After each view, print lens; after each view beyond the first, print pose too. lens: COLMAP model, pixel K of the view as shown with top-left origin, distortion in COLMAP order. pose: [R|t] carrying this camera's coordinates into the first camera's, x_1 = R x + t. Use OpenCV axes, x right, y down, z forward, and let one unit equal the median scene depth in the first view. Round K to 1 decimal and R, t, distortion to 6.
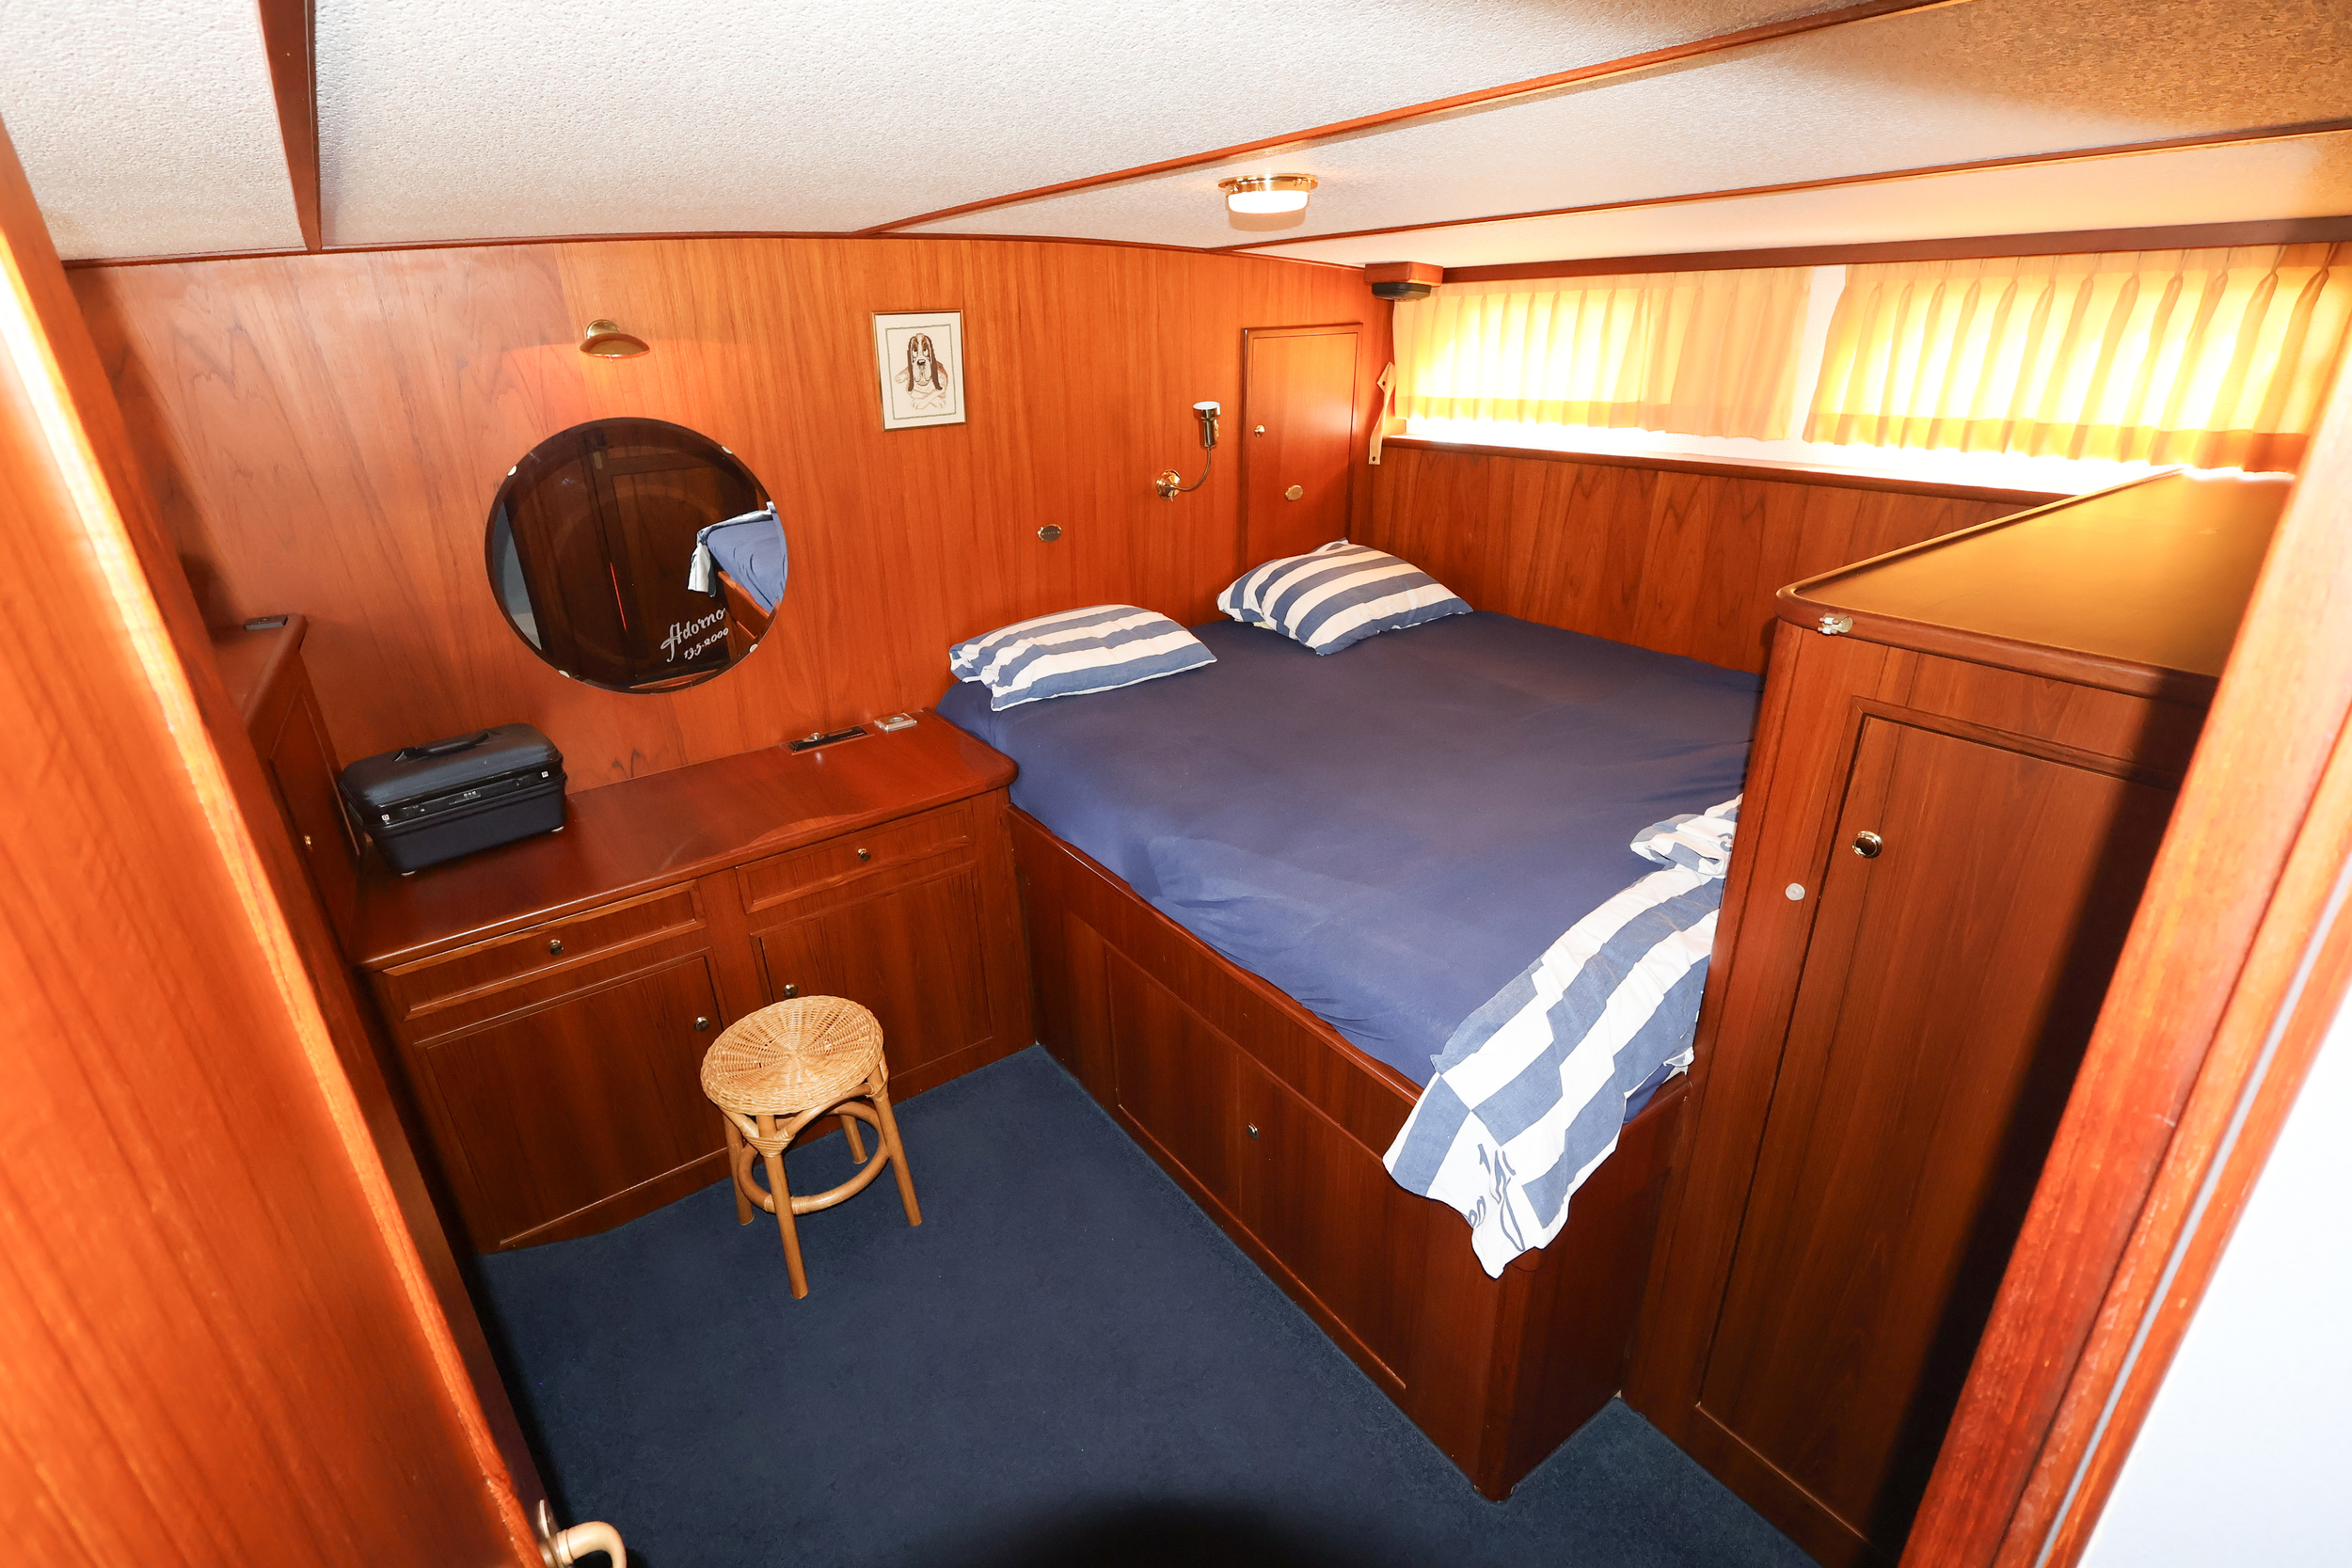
lens RADIAL K [[1097.1, 0, 1193.4], [0, 1097.1, 784.6], [0, 0, 1]] dist [0.000126, 0.000288]
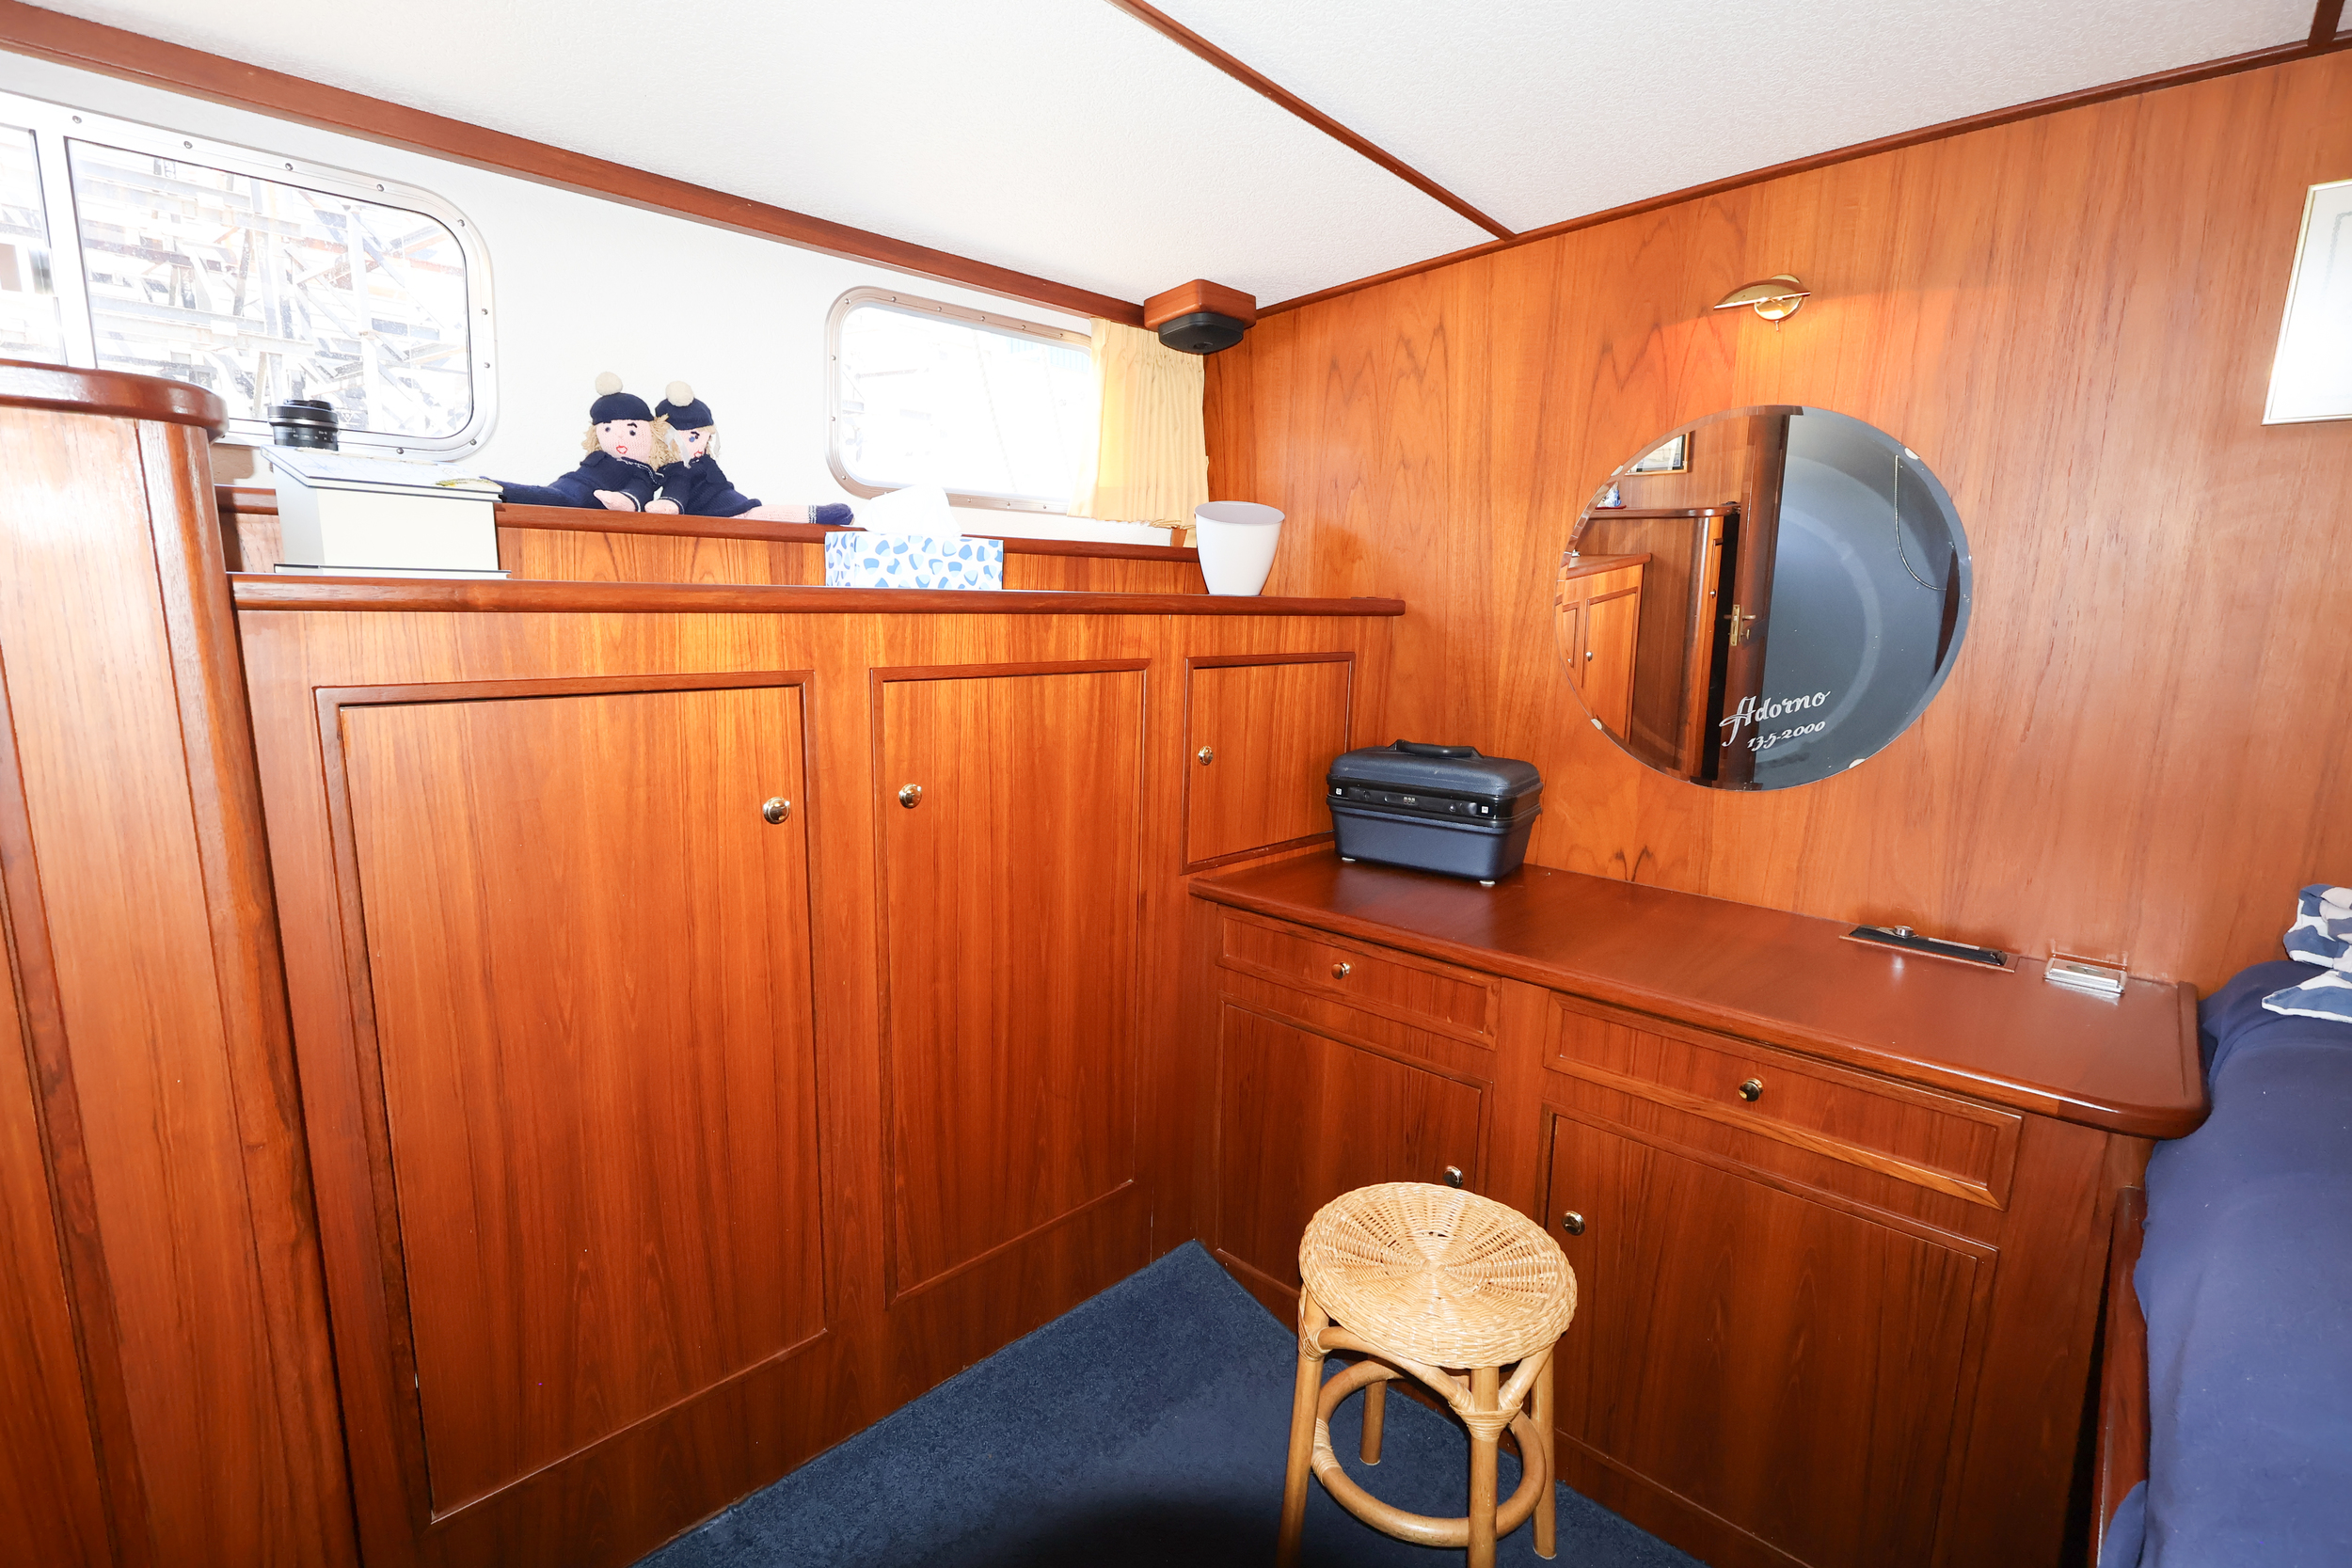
lens RADIAL K [[1097.1, 0, 1193.4], [0, 1097.1, 784.6], [0, 0, 1]] dist [0.000126, 0.000288]
pose [[0.173919, 0.181991, -0.967797, 0.159170], [-0.423296, 0.901165, 0.093392, -0.008941], [0.889141, 0.393422, 0.233766, 0.524856]]
